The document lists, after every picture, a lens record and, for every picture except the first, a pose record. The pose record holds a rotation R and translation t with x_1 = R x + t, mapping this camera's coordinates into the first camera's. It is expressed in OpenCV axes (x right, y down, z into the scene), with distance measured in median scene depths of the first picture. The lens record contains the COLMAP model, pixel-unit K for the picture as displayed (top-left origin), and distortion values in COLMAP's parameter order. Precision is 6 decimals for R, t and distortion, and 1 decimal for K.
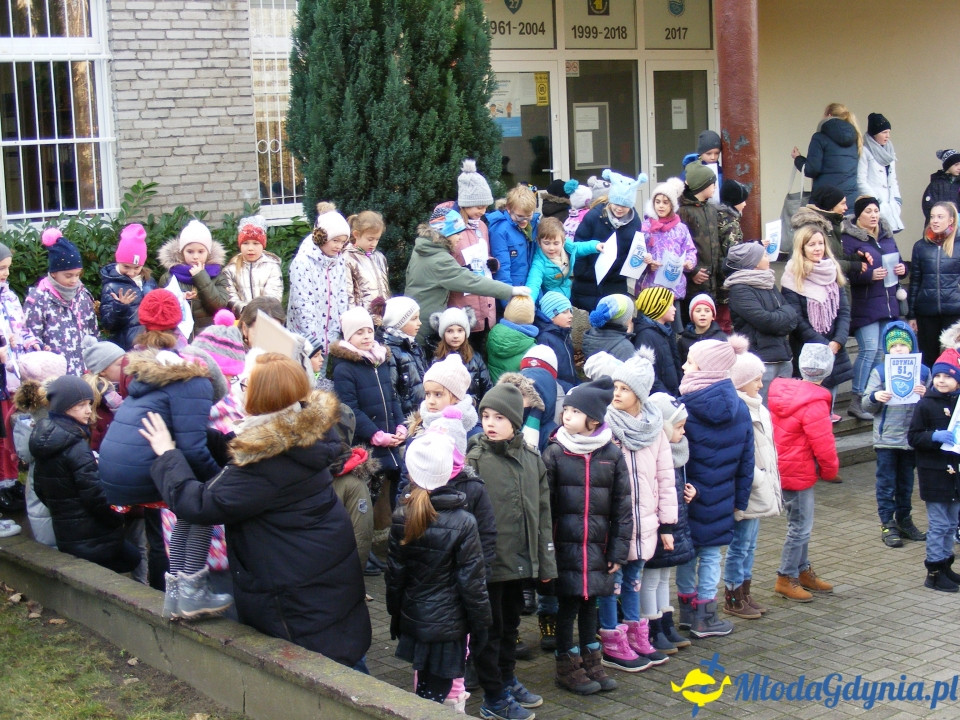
lens RADIAL K [[1742.4, 0, 480.0], [0, 1742.4, 360.0], [0, 0, 1]] dist [-0.156719, 0.192599]
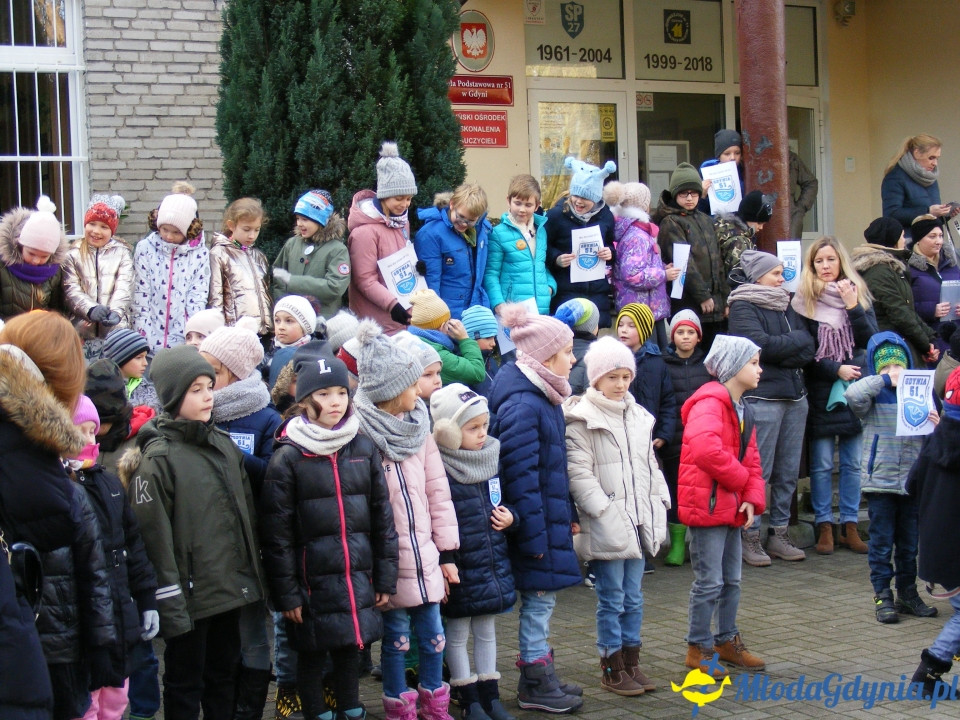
lens RADIAL K [[1742.4, 0, 480.0], [0, 1742.4, 360.0], [0, 0, 1]] dist [-0.156719, 0.192599]
pose [[0.989001, 0.012698, -0.147362, 0.126746], [-0.023548, 0.997118, -0.072121, 0.037401], [0.146021, 0.074798, 0.986450, 0.148687]]
